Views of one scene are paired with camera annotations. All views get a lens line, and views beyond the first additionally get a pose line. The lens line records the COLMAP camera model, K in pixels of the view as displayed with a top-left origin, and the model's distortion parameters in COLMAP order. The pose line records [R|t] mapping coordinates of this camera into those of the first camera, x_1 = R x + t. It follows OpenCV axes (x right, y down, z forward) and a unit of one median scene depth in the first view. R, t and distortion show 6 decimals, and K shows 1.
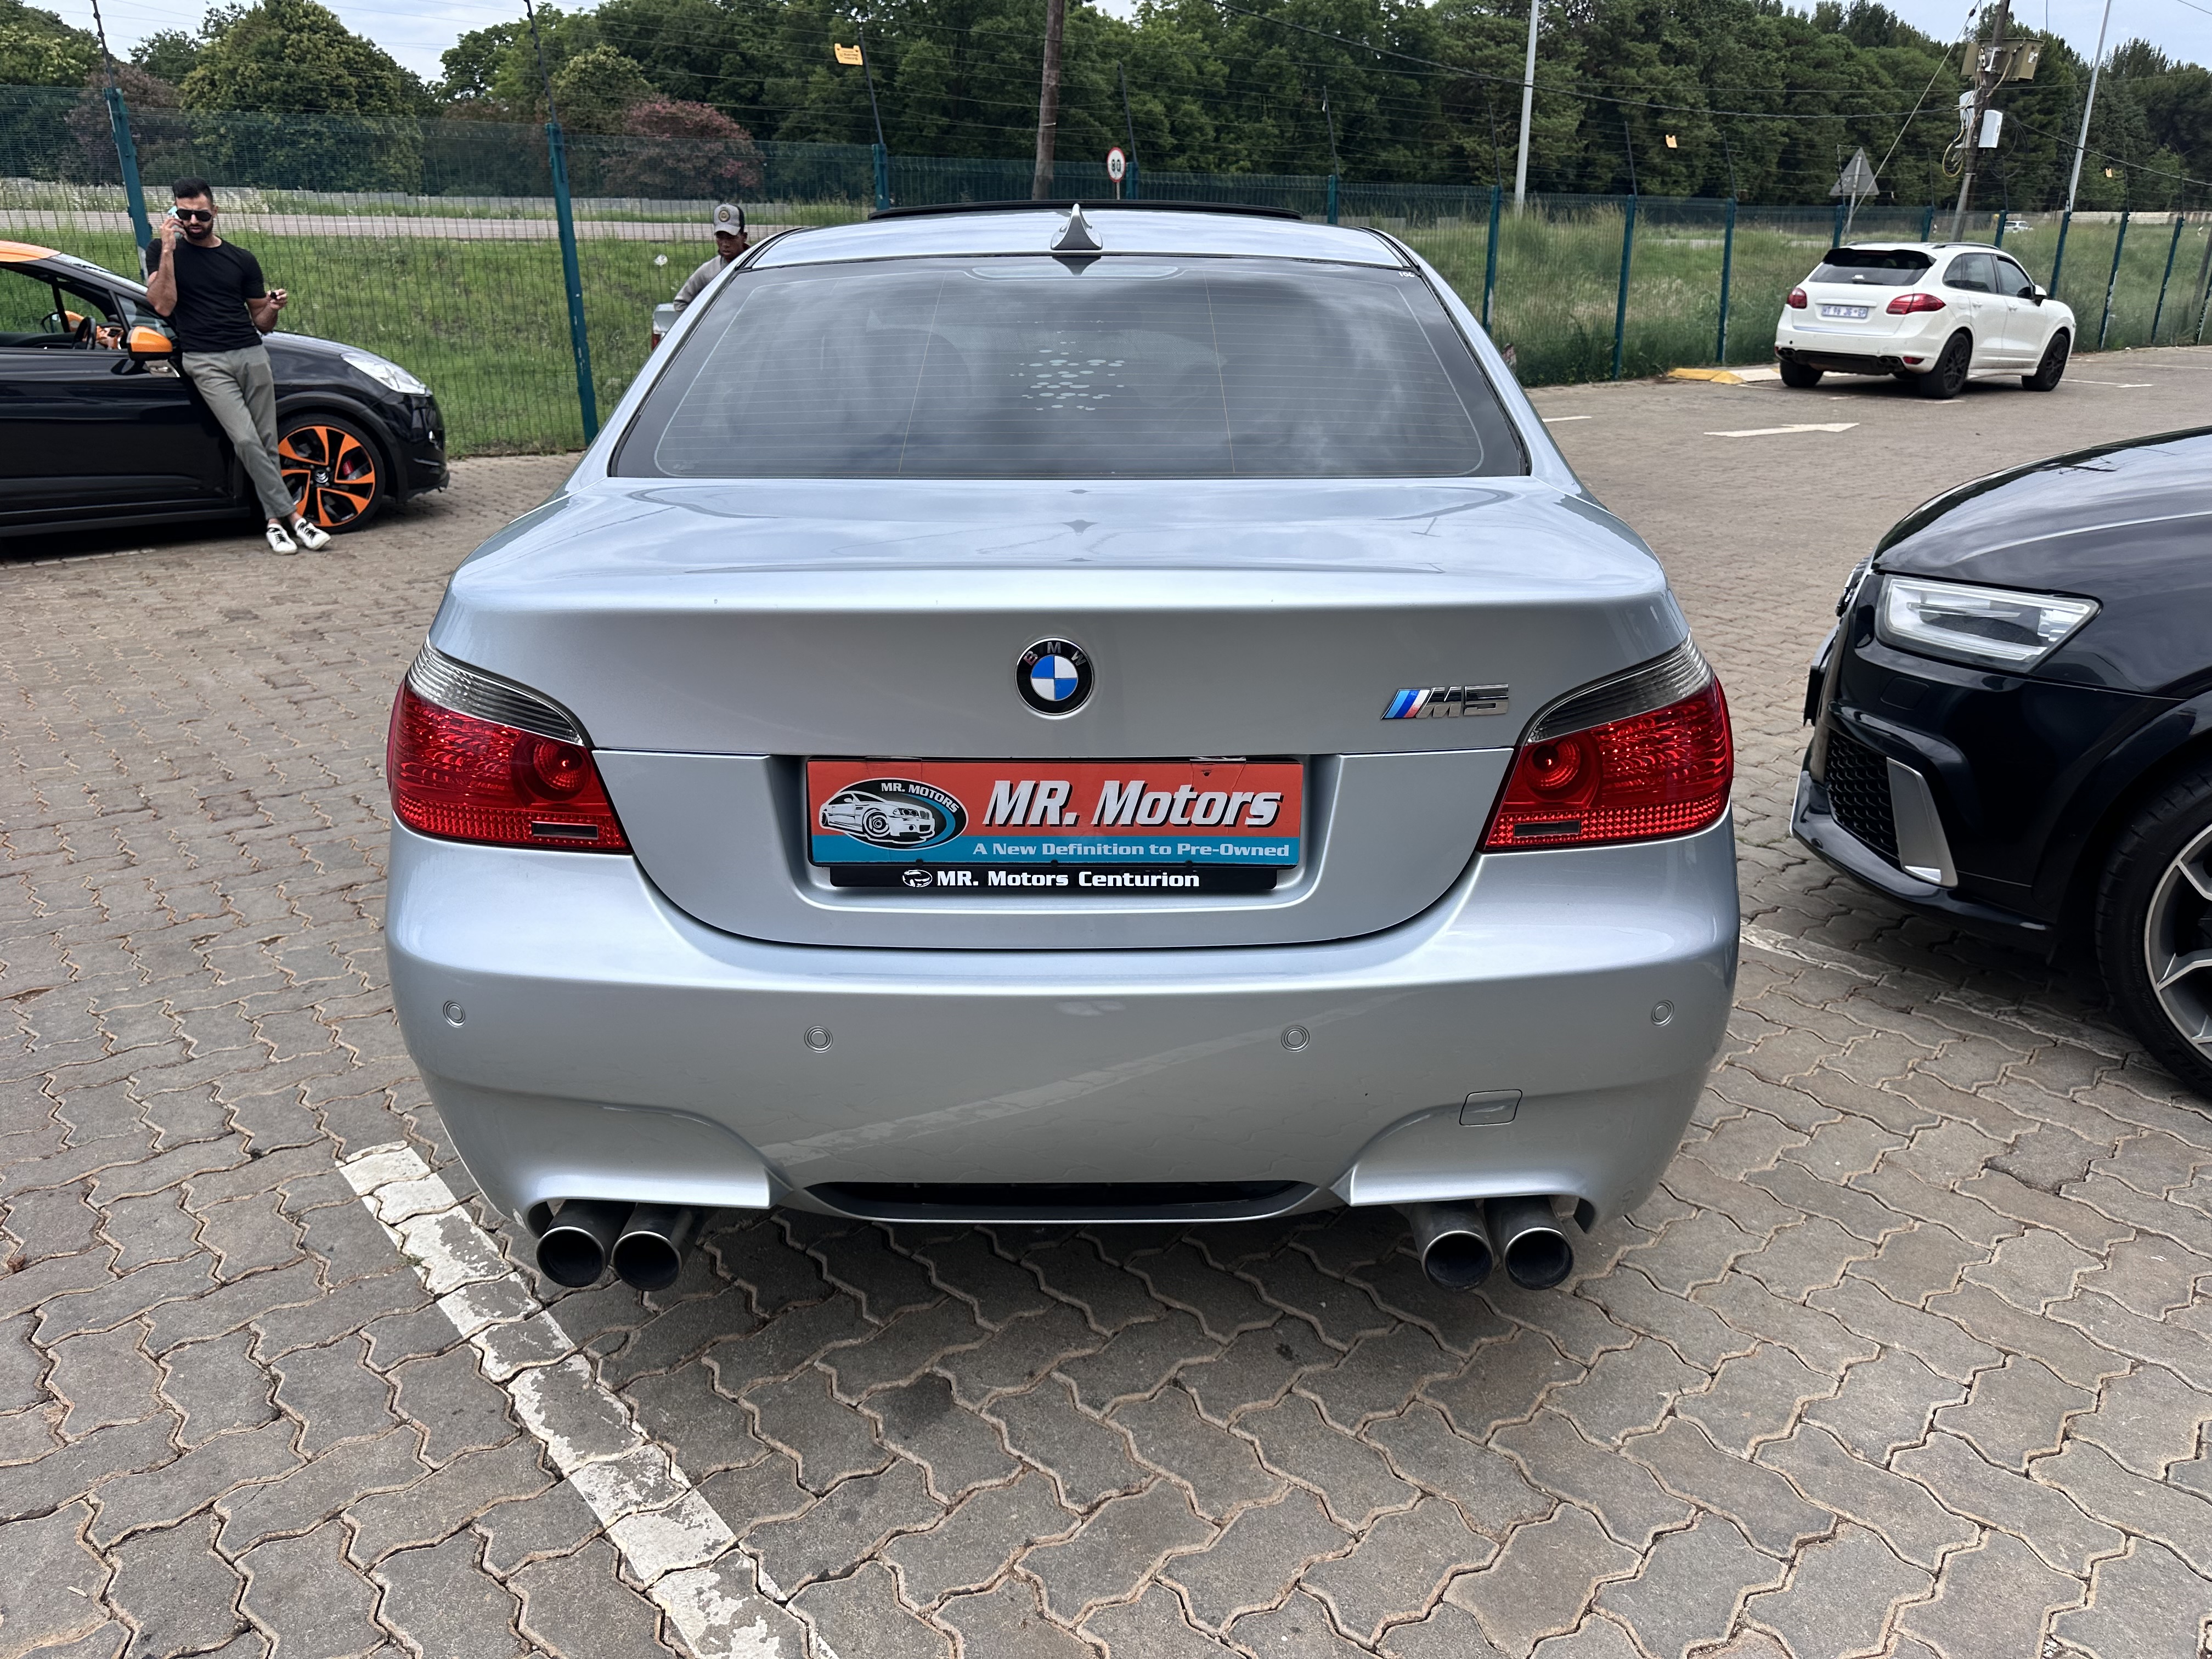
lens RADIAL K [[1557.5, 0, 1106.0], [0, 1557.5, 829.5], [0, 0, 1]] dist [0.001764, -0.008777]
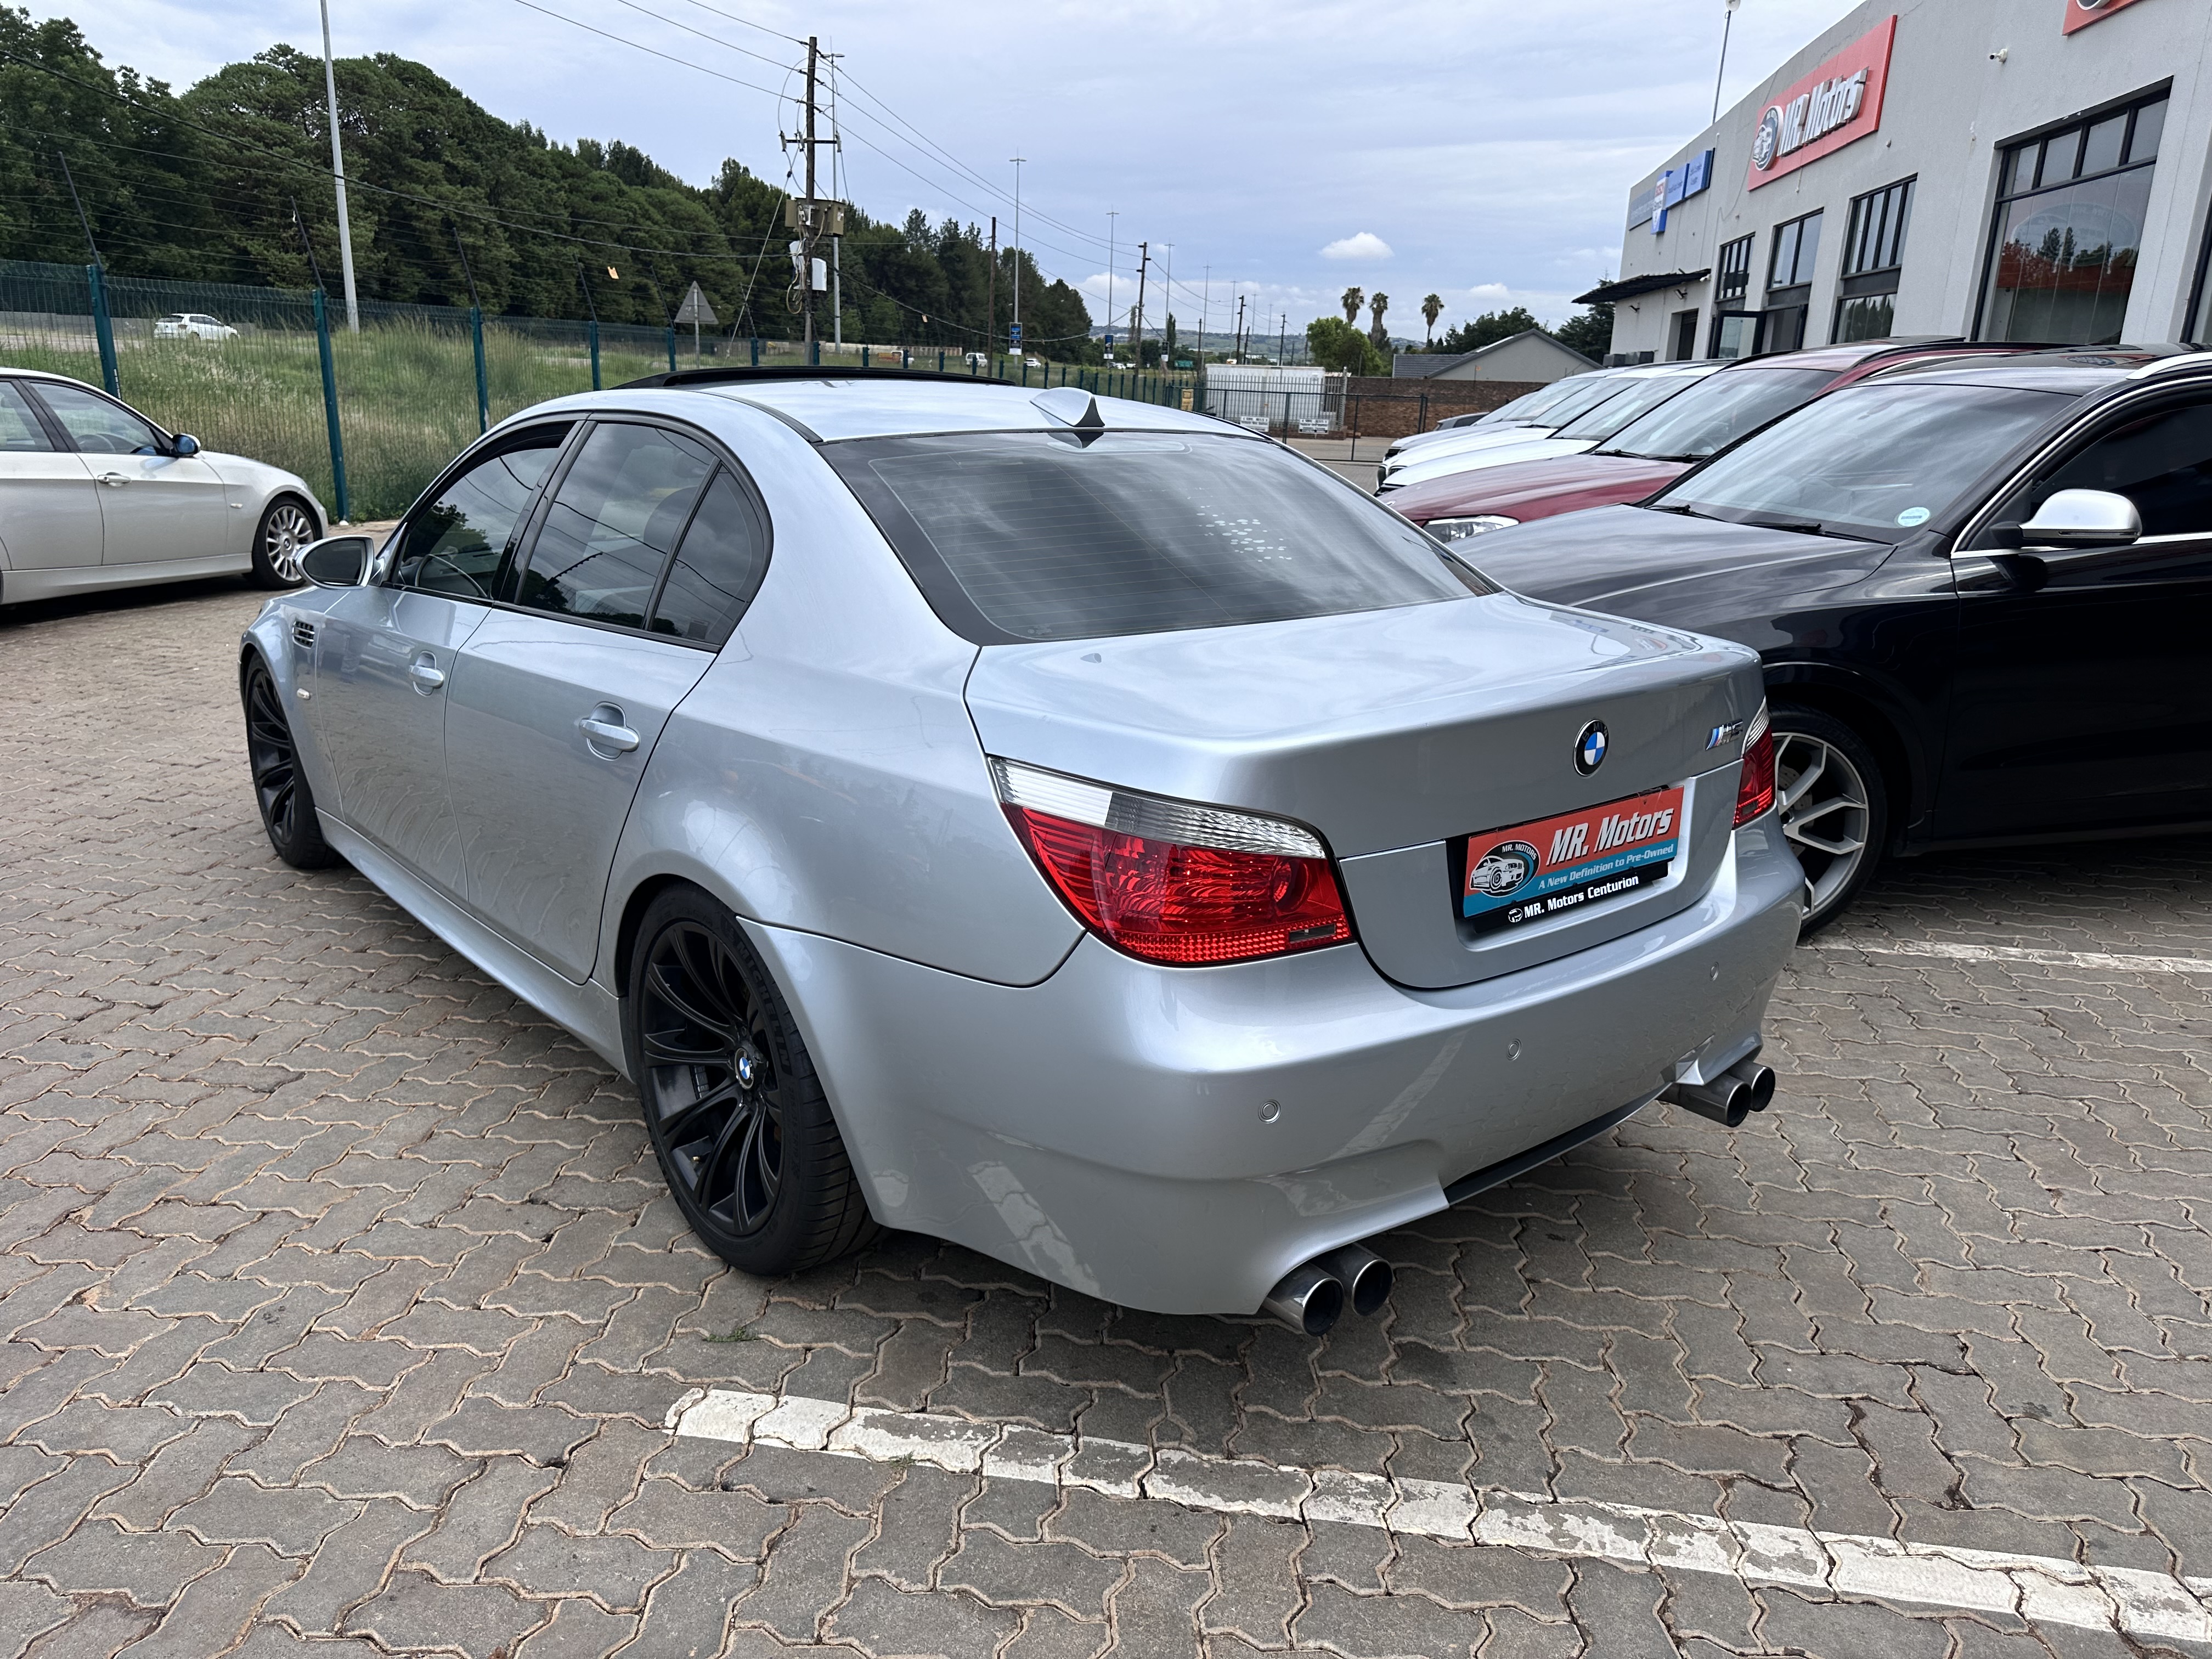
lens RADIAL K [[1557.5, 0, 1106.0], [0, 1557.5, 829.5], [0, 0, 1]] dist [0.001764, -0.008777]
pose [[0.770936, -0.154756, 0.617826, -1.189789], [0.195604, 0.980682, 0.001566, -0.109445], [-0.606133, 0.119642, 0.786314, 0.167221]]
